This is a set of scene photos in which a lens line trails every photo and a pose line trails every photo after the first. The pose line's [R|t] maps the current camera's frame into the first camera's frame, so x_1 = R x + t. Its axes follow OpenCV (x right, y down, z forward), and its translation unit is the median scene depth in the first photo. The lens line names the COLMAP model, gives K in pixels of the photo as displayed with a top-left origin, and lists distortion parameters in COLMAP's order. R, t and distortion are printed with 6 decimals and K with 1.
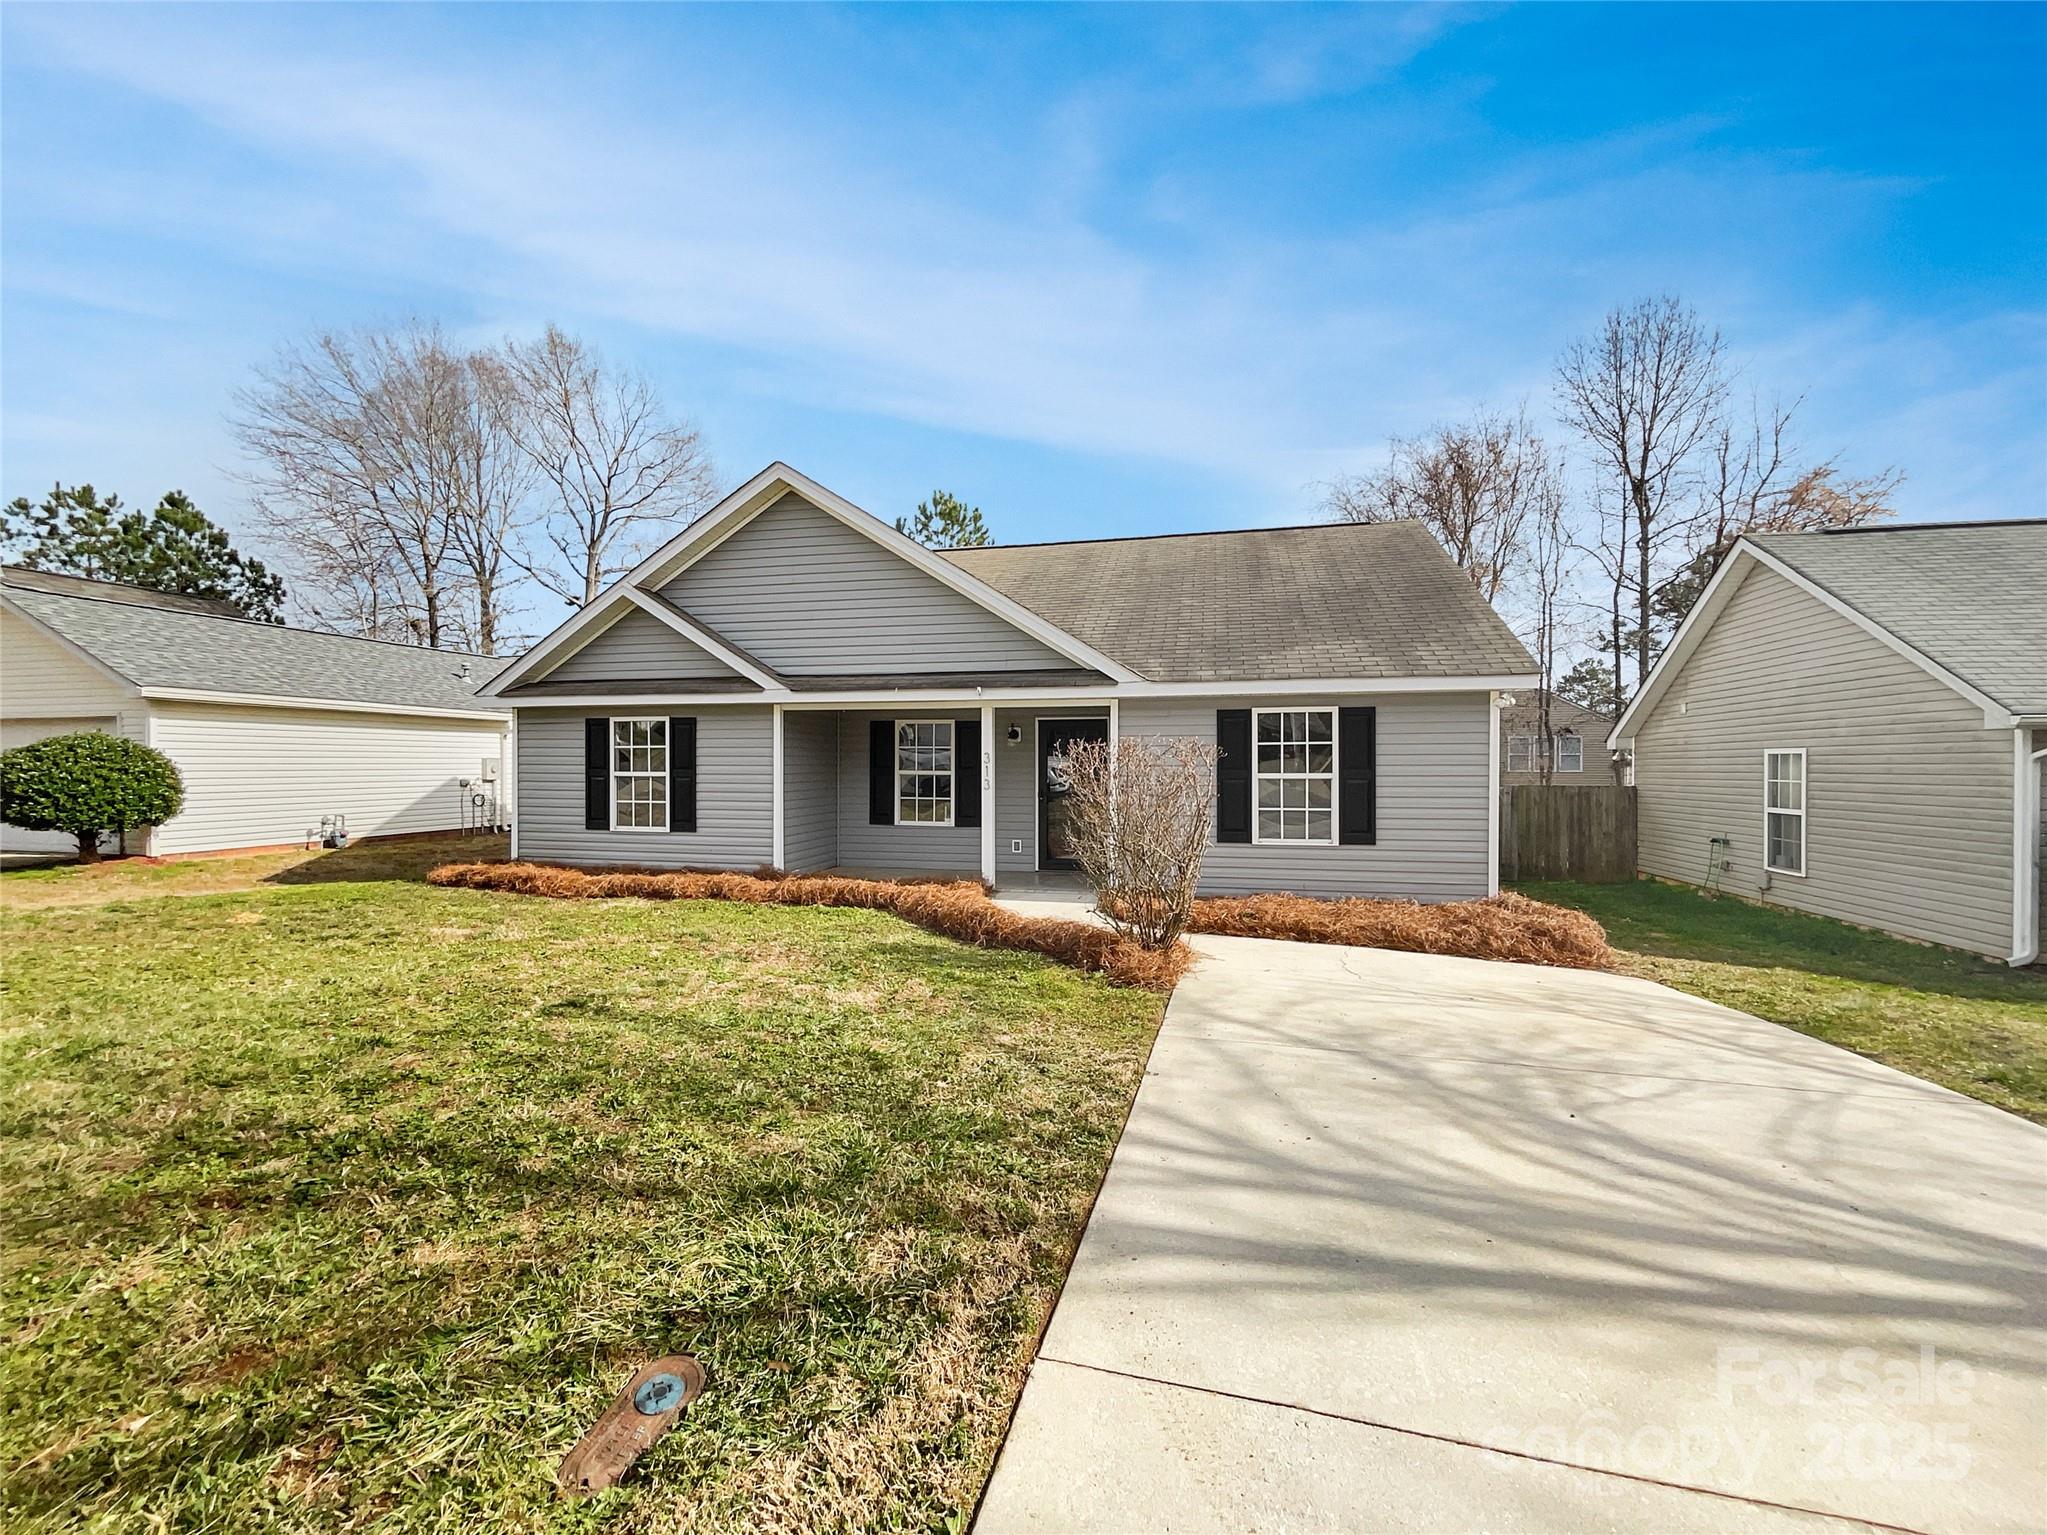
lens RADIAL K [[815.8, 0, 1023.5], [0, 815.8, 767.5], [0, 0, 1]] dist [0.000640, 0.000308]
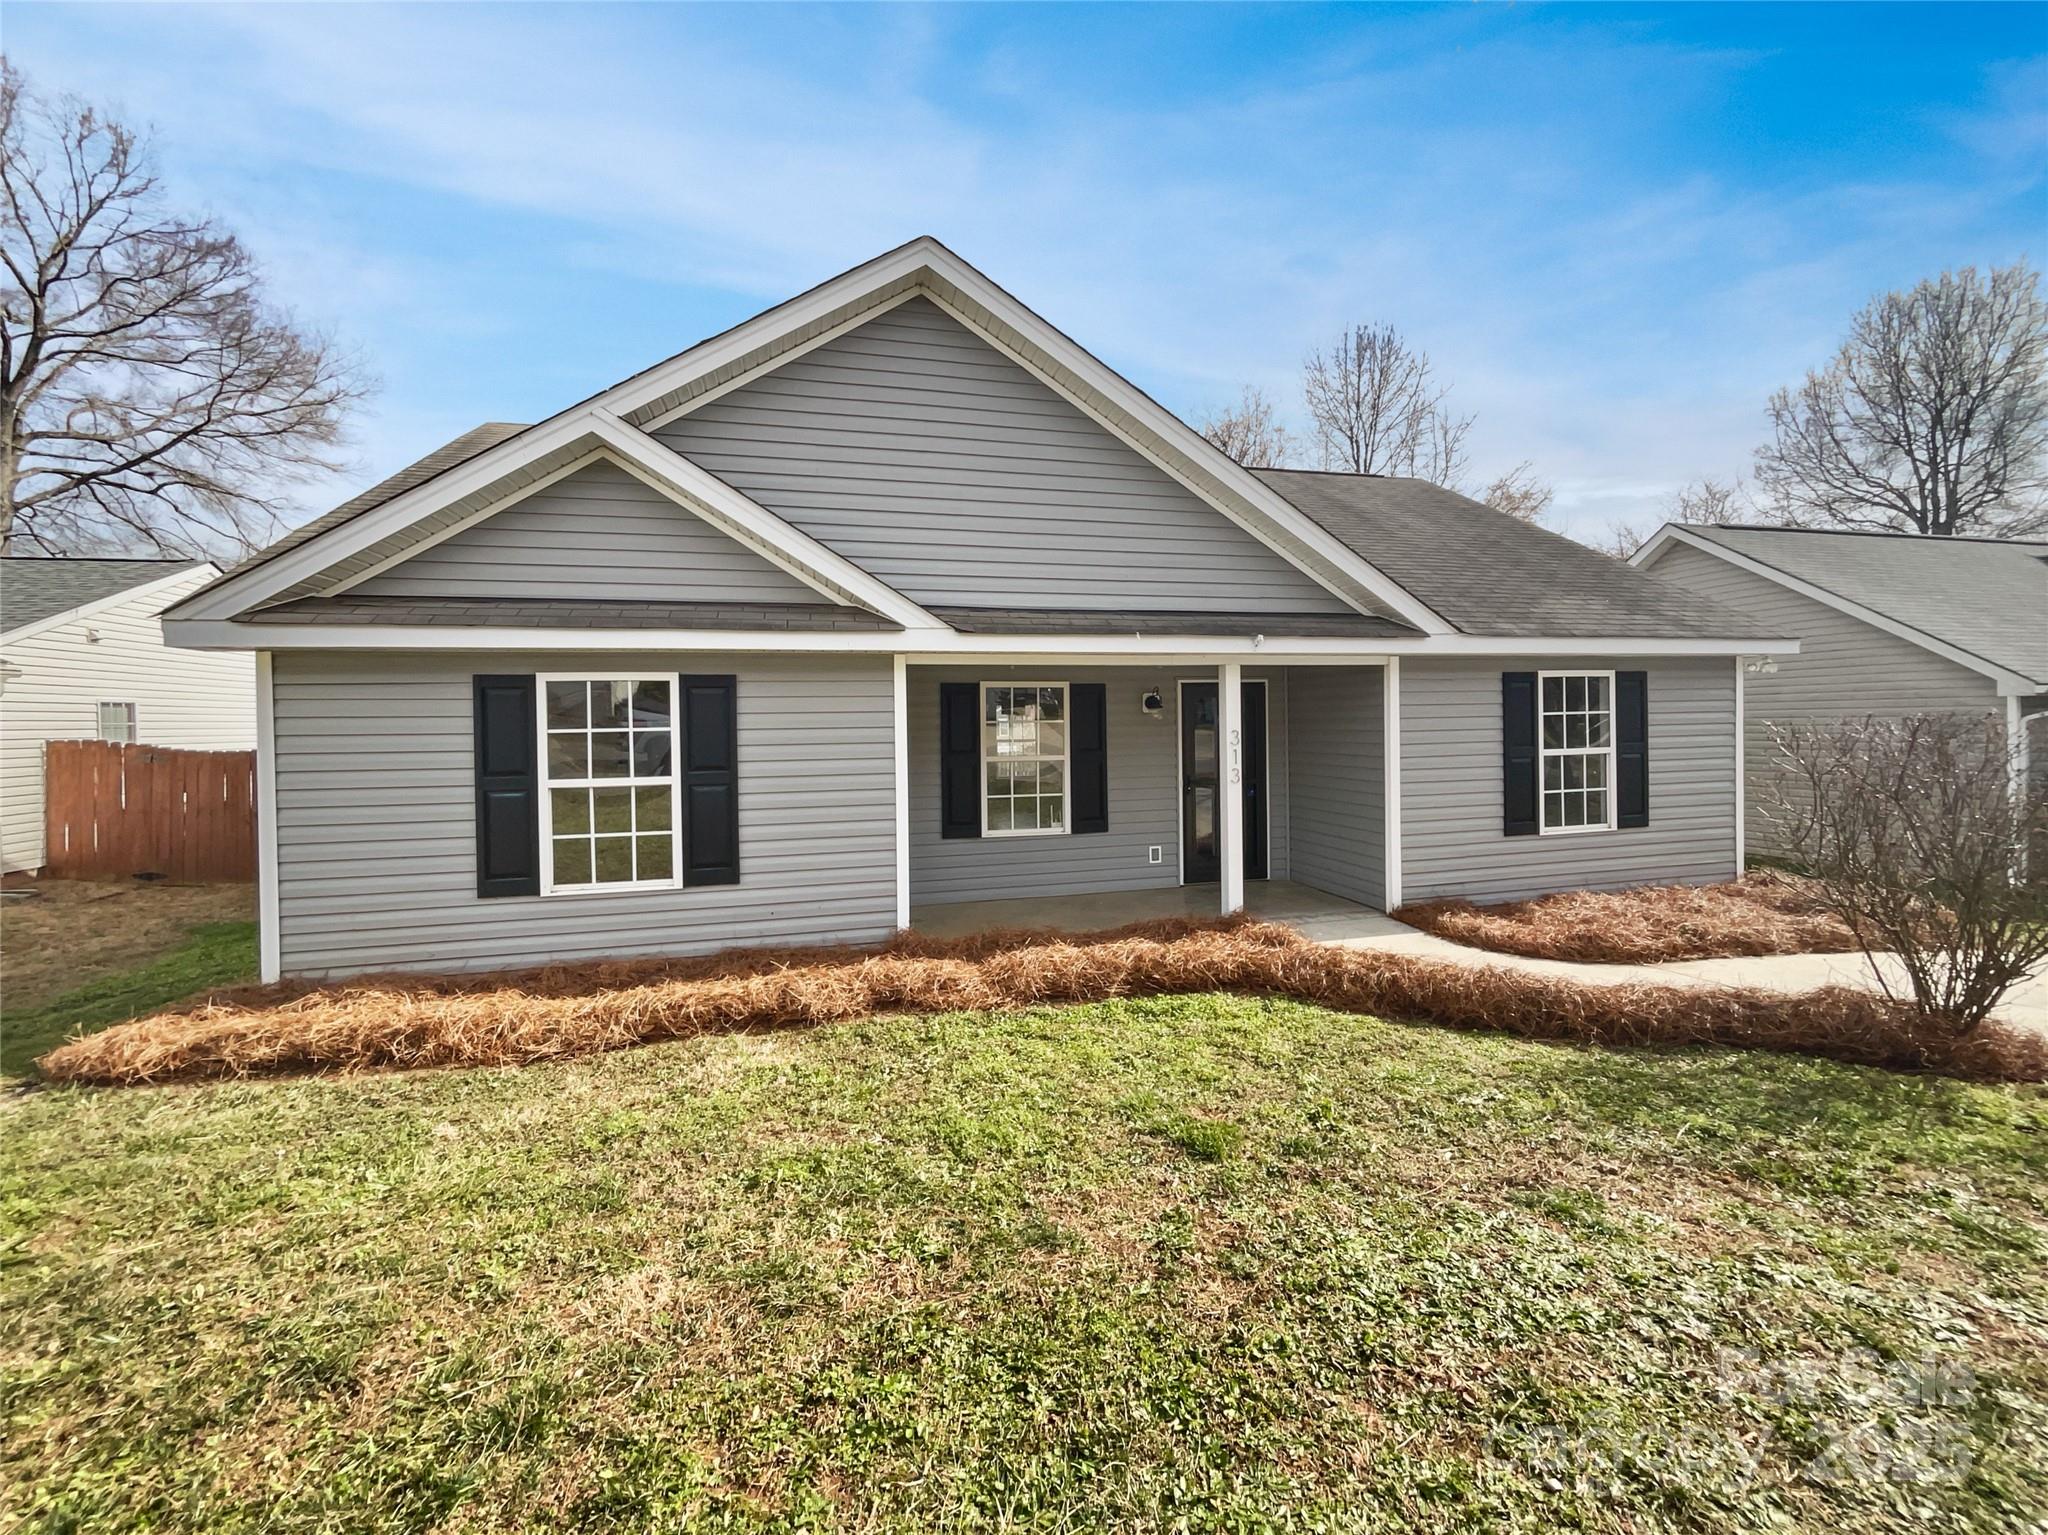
lens RADIAL K [[819.2, 0, 1026.6], [0, 819.2, 735.2], [0, 0, 1]] dist [0.000874, 0.000242]
pose [[0.891853, -0.022061, 0.451787, -0.479935], [0.020293, 0.999756, 0.008759, -0.021827], [-0.451870, 0.001357, 0.892083, 0.422384]]
